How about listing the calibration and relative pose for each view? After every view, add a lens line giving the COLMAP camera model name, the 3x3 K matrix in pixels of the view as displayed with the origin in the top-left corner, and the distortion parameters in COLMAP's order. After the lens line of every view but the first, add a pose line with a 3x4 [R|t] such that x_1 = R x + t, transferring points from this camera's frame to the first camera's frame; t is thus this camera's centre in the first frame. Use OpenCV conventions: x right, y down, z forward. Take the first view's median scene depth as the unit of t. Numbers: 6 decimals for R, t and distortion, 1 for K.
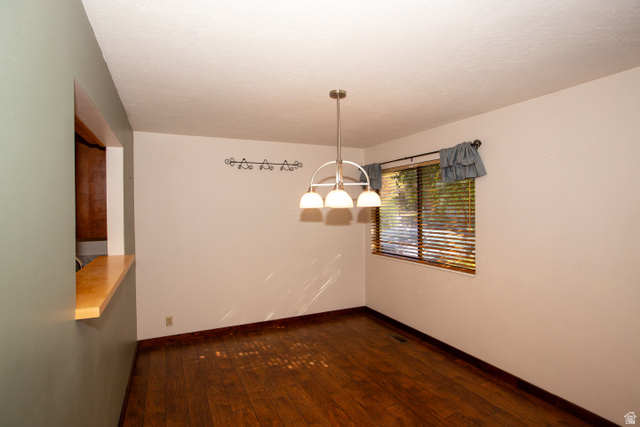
lens RADIAL K [[332.9, 0, 320.0], [0, 332.9, 213.5], [0, 0, 1]] dist [-0.029725, 0.001204]
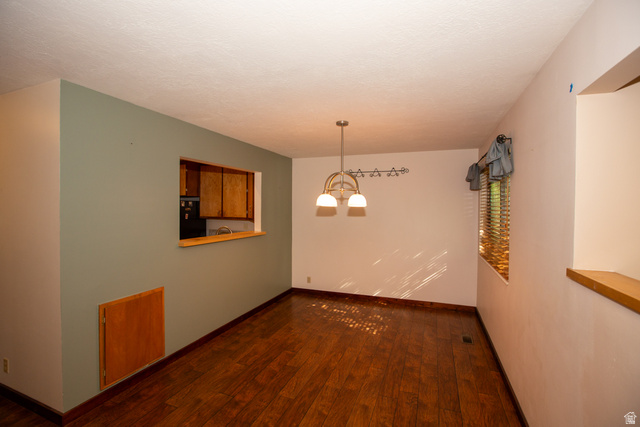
lens RADIAL K [[301.7, 0, 304.5], [0, 301.7, 213.2], [0, 0, 1]] dist [-0.051920, 0.017981]
pose [[0.677511, 0.026037, -0.735052, 0.637908], [-0.025232, 0.999608, 0.012151, 0.000389], [0.735080, 0.010315, 0.677902, 0.035534]]
